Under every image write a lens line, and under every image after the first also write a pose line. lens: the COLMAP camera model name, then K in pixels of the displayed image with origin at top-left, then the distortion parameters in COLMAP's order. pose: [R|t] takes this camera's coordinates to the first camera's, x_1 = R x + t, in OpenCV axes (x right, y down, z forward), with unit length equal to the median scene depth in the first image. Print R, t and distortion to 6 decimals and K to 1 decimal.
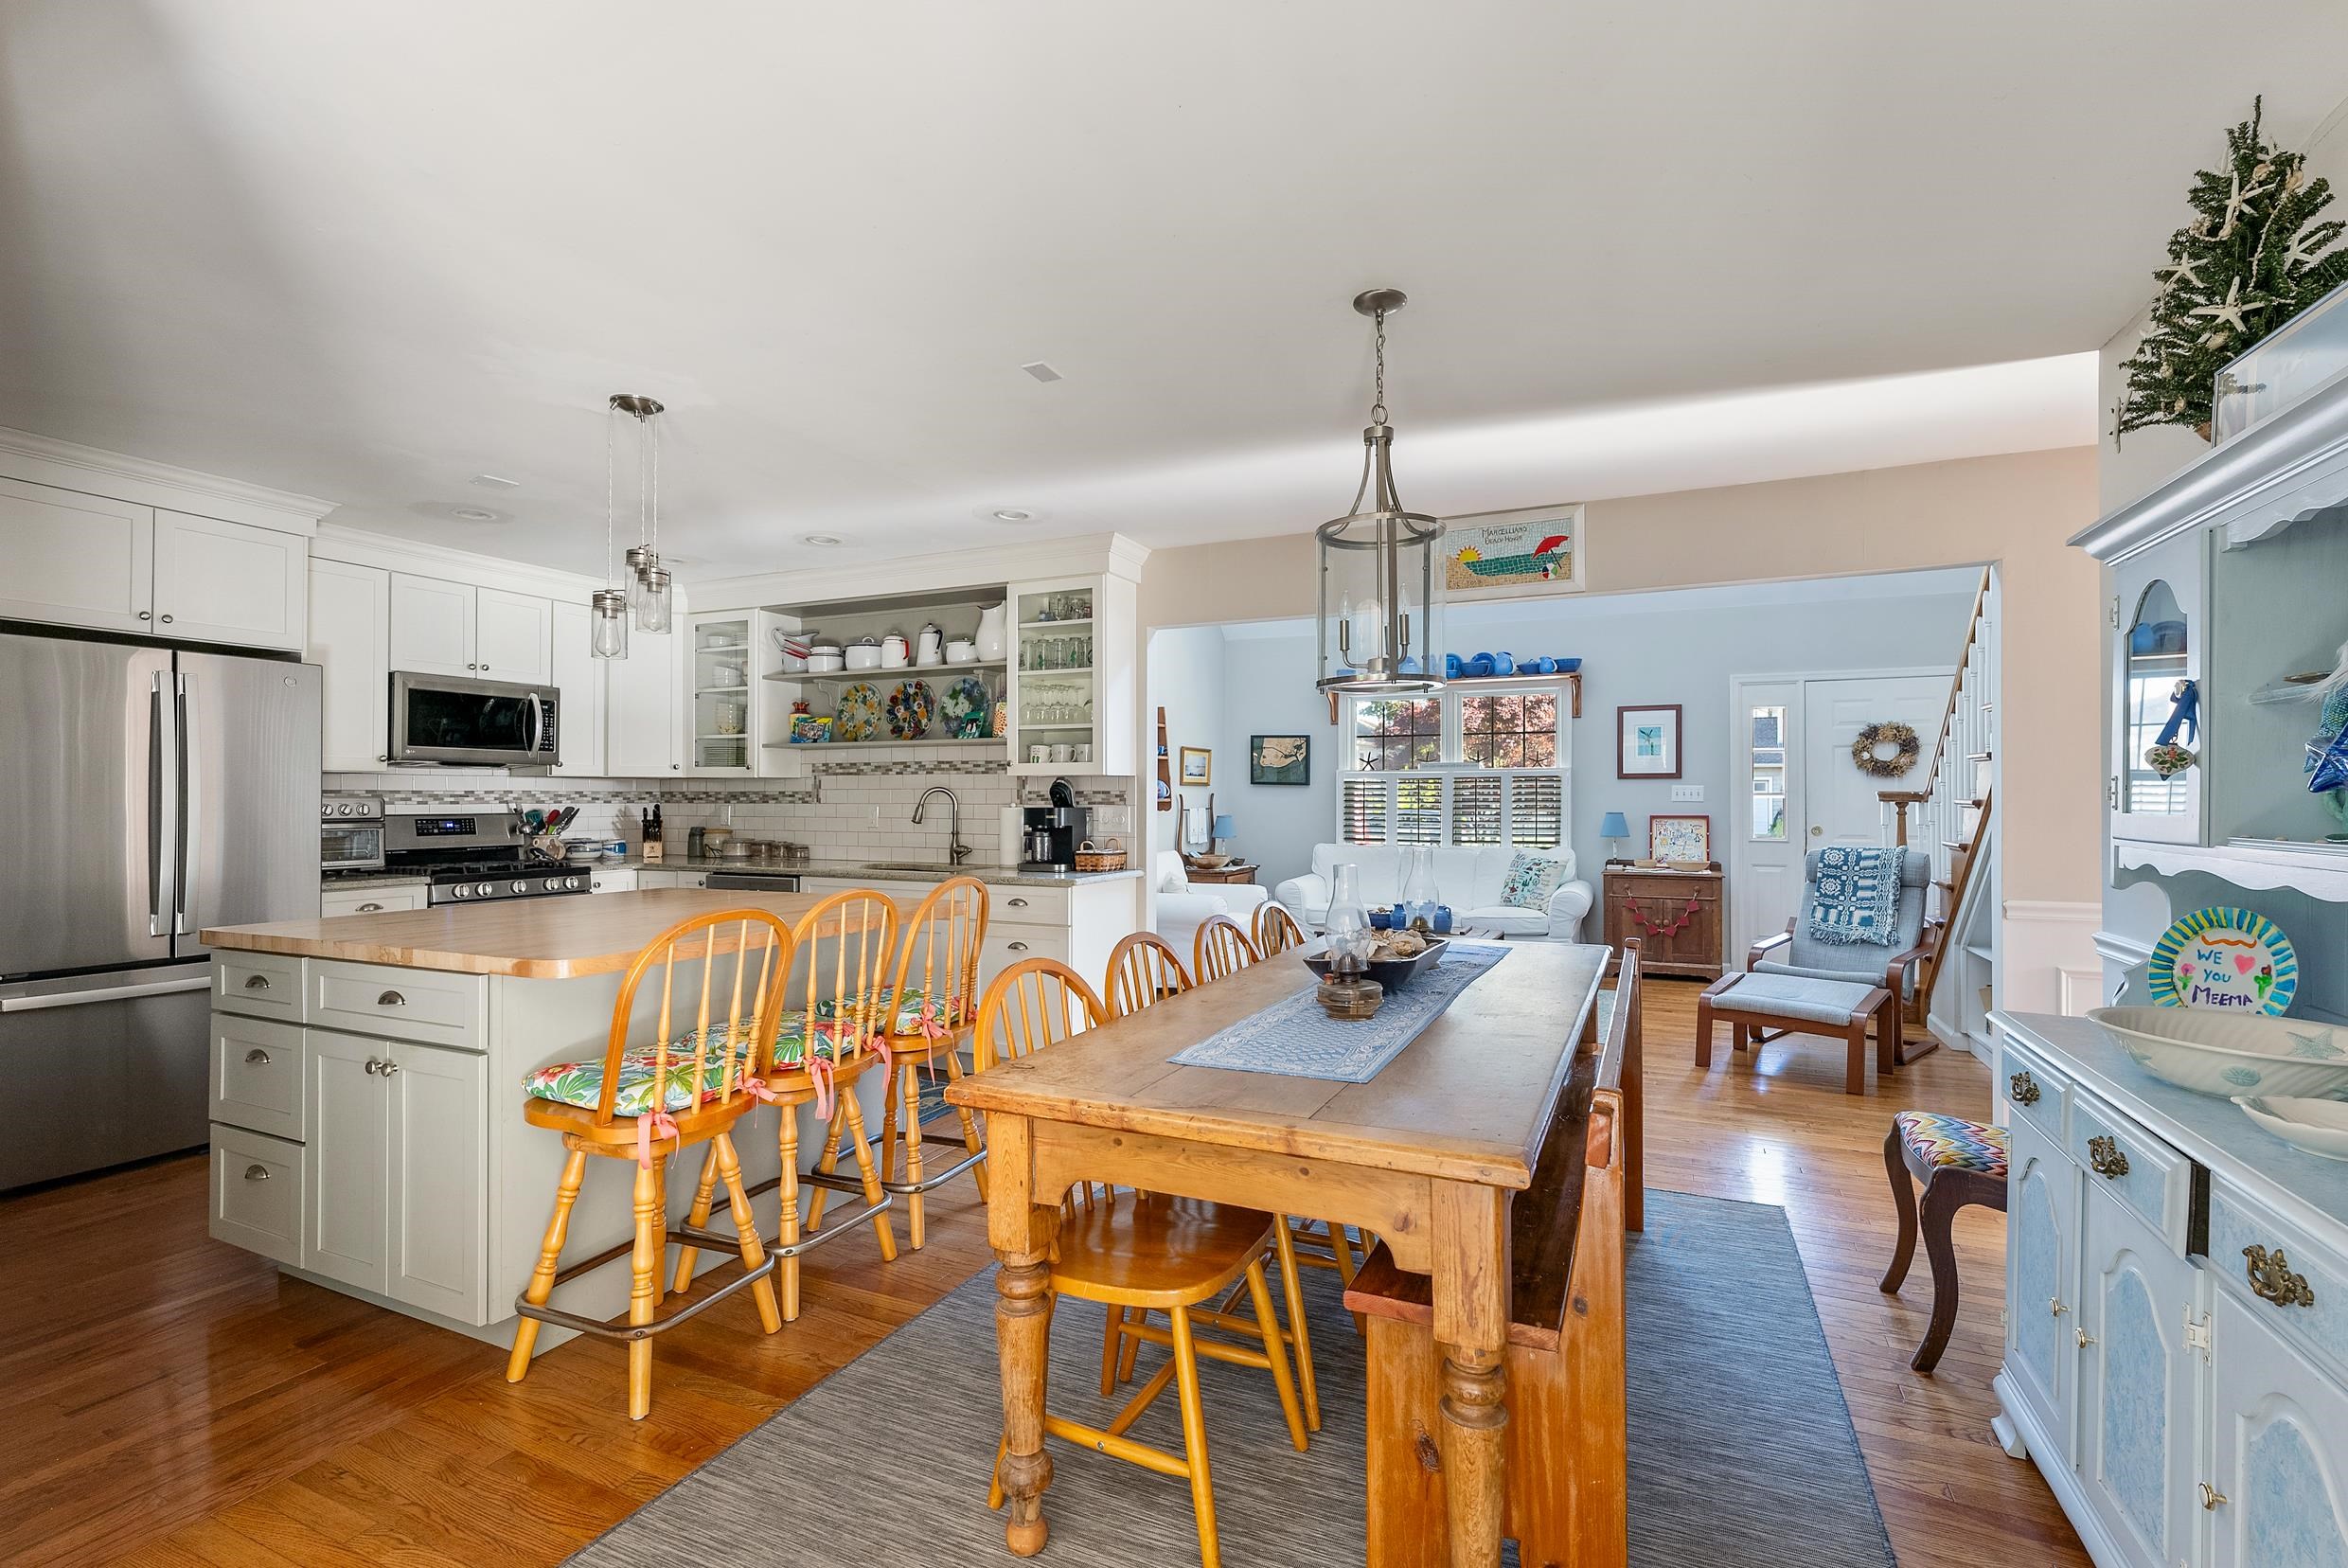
lens RADIAL K [[1074.1, 0, 1150.5], [0, 1074.1, 786.1], [0, 0, 1]] dist [-0.000088, -0.000207]
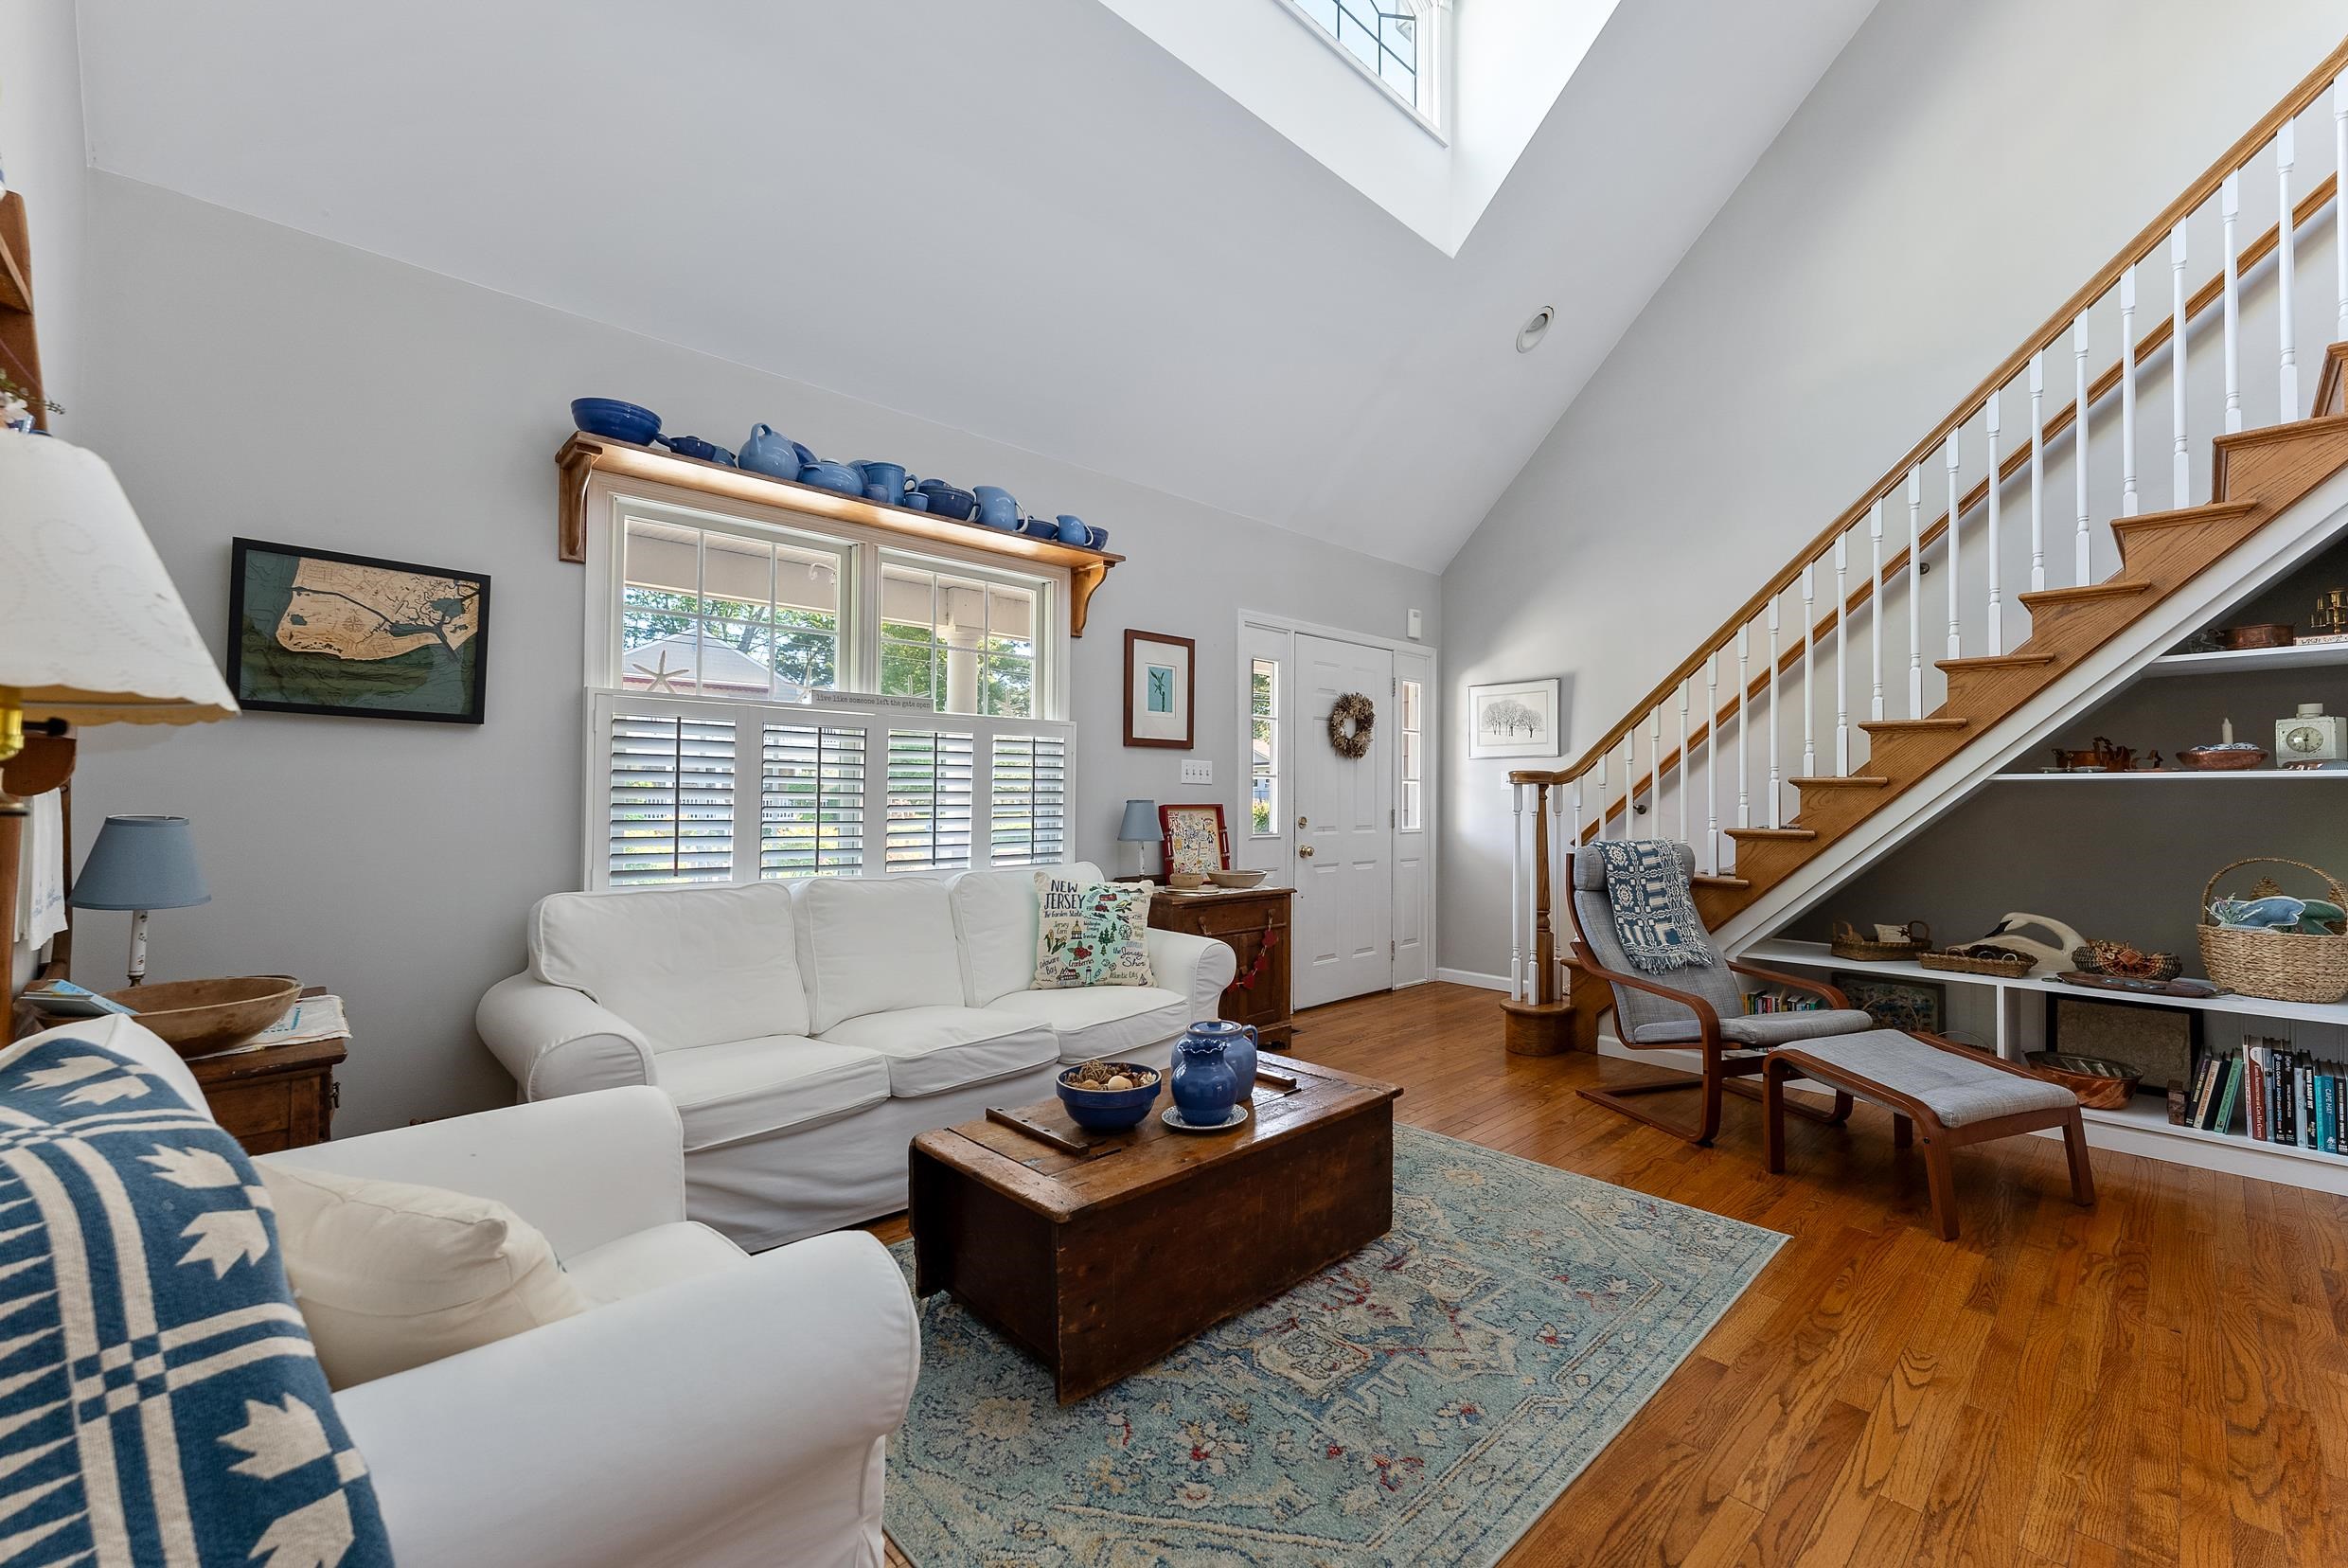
lens RADIAL K [[934.0, 0, 1169.6], [0, 934.0, 788.1], [0, 0, 1]] dist [-0.000542, 0.000058]
pose [[0.357430, 0.011675, 0.933867, -0.077400], [-0.012206, 0.999895, -0.007829, 0.029073], [-0.933860, -0.008600, 0.357535, 1.072048]]
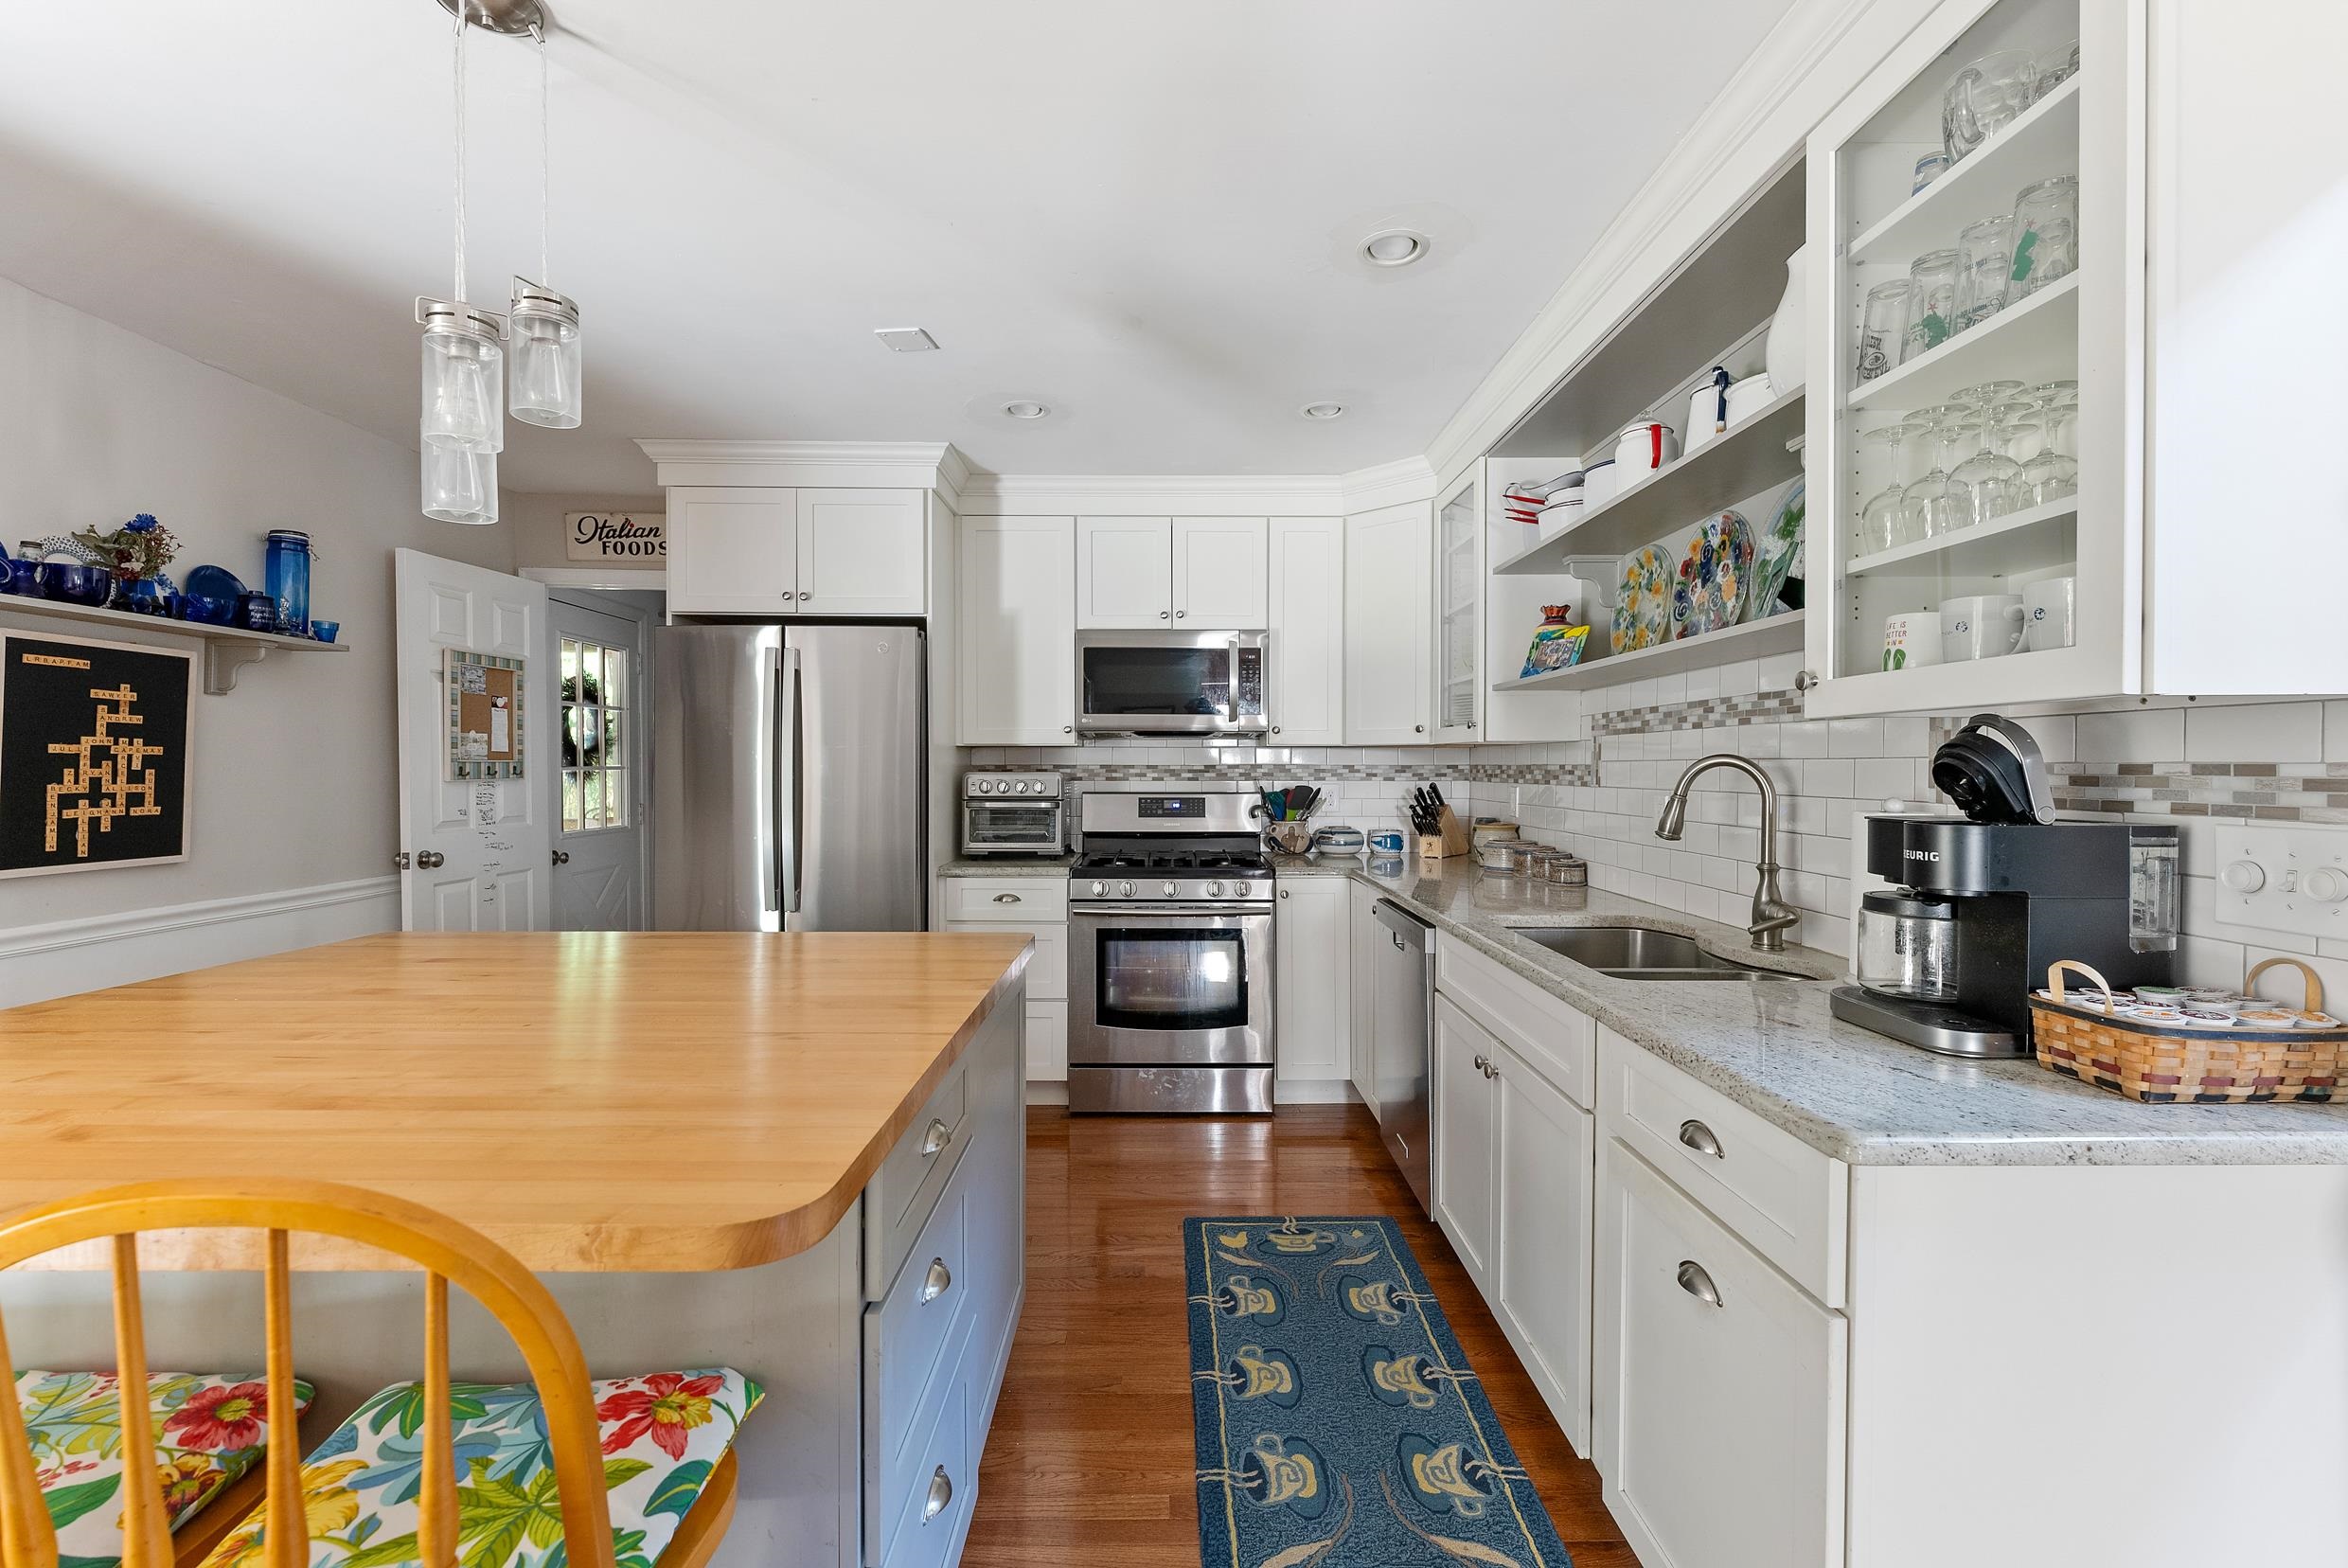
lens RADIAL K [[982.6, 0, 1174.0], [0, 982.6, 784.0], [0, 0, 1]] dist [-0.009706, 0.000114]
pose [[0.447874, 0.015951, -0.893955, 0.045350], [0.008205, 0.999725, 0.021949, 0.002107], [0.894059, -0.017165, 0.447620, 0.634158]]
